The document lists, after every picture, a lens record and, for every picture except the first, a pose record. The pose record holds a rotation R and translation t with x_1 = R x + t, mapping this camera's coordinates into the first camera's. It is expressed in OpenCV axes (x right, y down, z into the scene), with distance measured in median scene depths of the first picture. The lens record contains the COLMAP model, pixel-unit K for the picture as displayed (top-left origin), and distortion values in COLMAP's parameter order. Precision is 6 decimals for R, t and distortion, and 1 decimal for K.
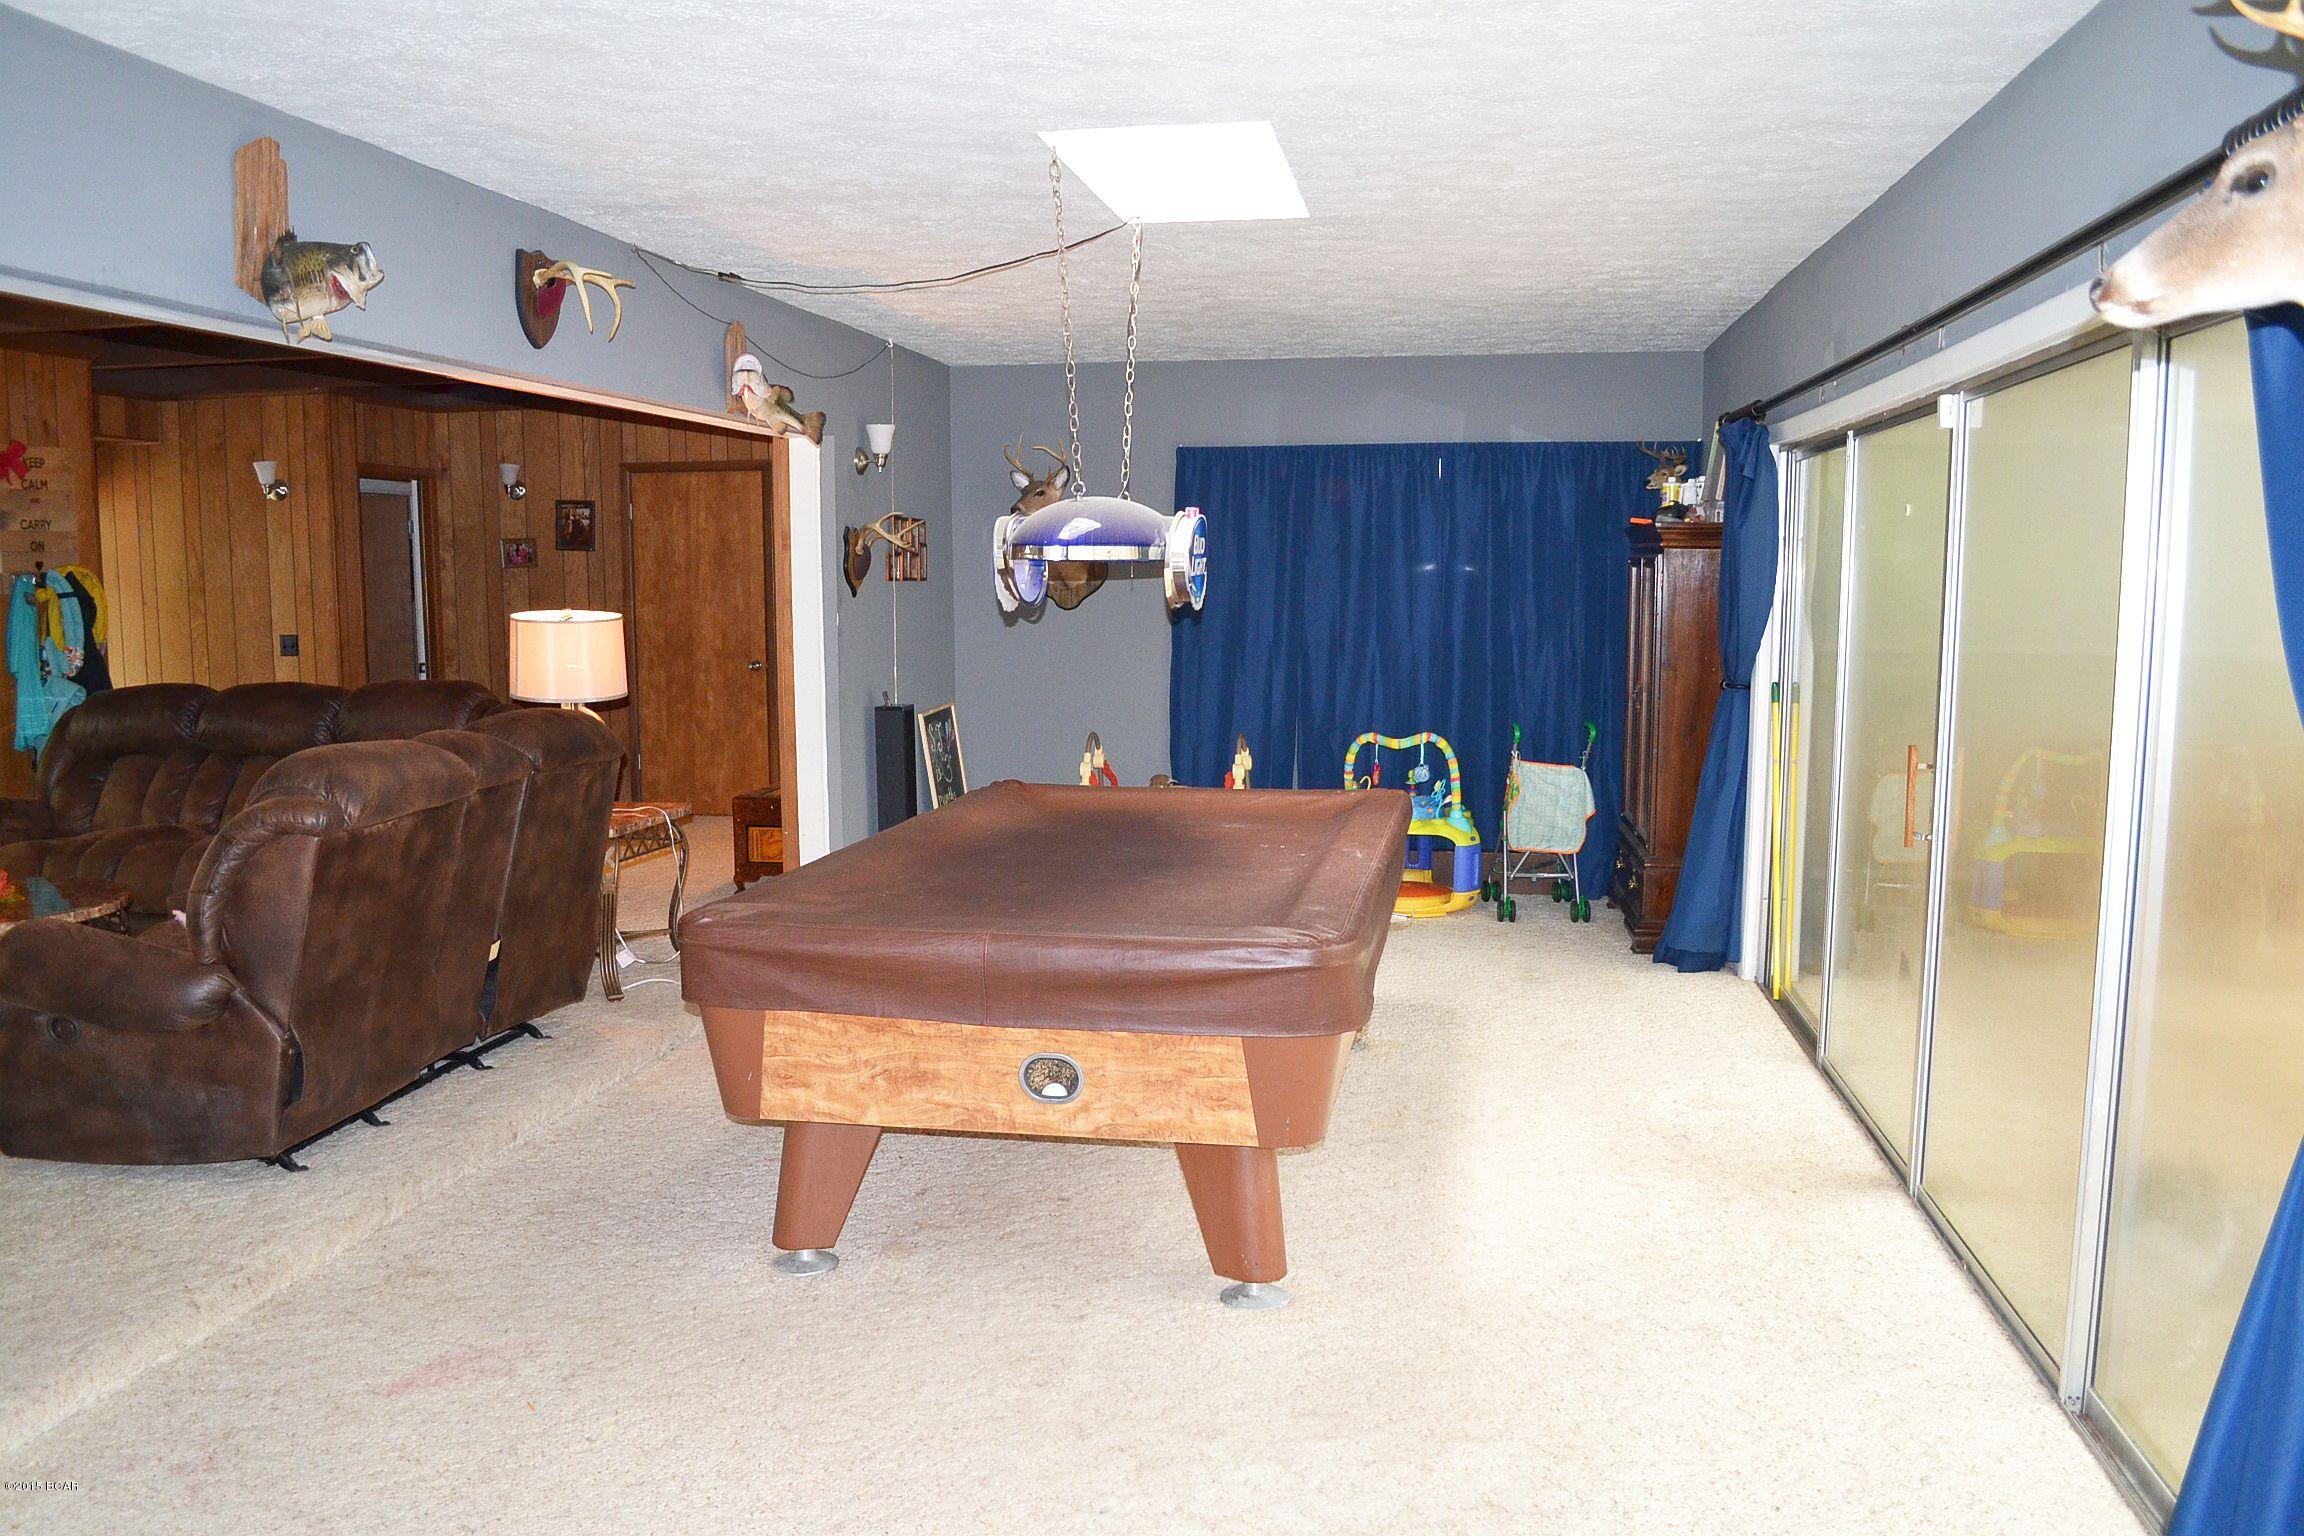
lens RADIAL K [[1834.4, 0, 1150.8], [0, 1834.4, 776.7], [0, 0, 1]] dist [-0.062328, 0.001493]
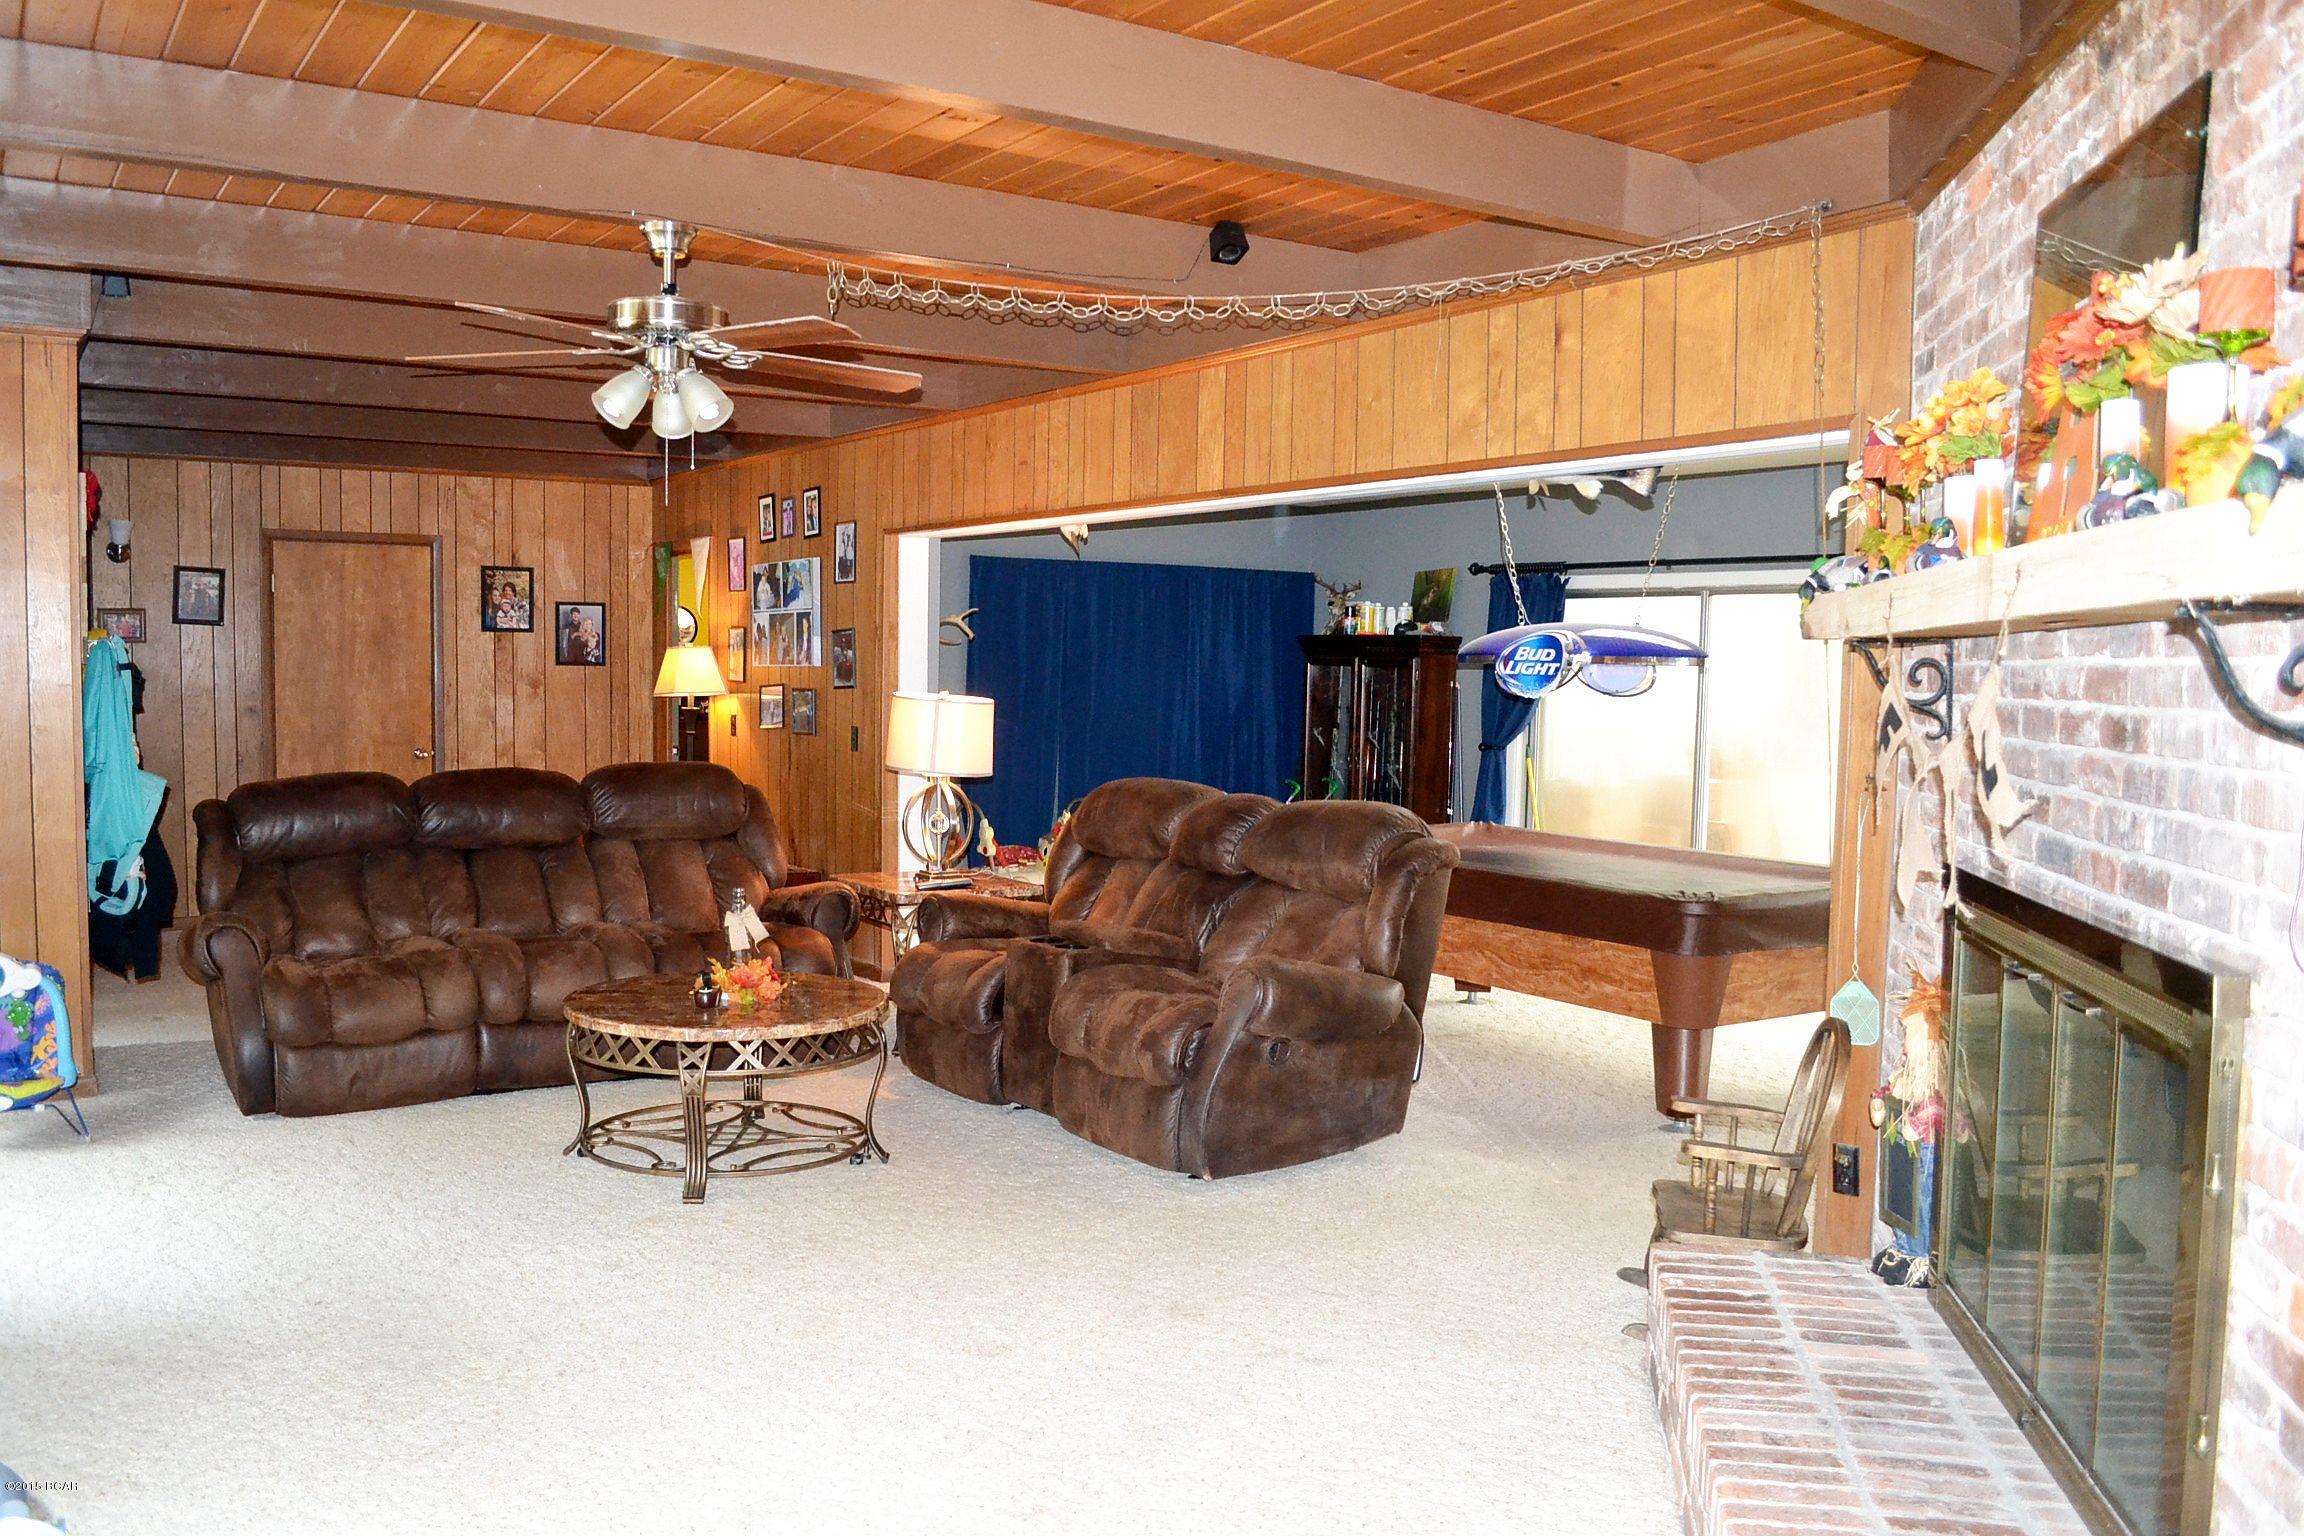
lens RADIAL K [[1834.4, 0, 1147.9], [0, 1834.4, 768.9], [0, 0, 1]] dist [-0.062328, 0.001493]
pose [[0.726016, -0.024405, 0.687244, -0.583761], [0.059239, 0.997875, -0.027145, -0.005915], [-0.685121, 0.060420, 0.725919, 0.074472]]
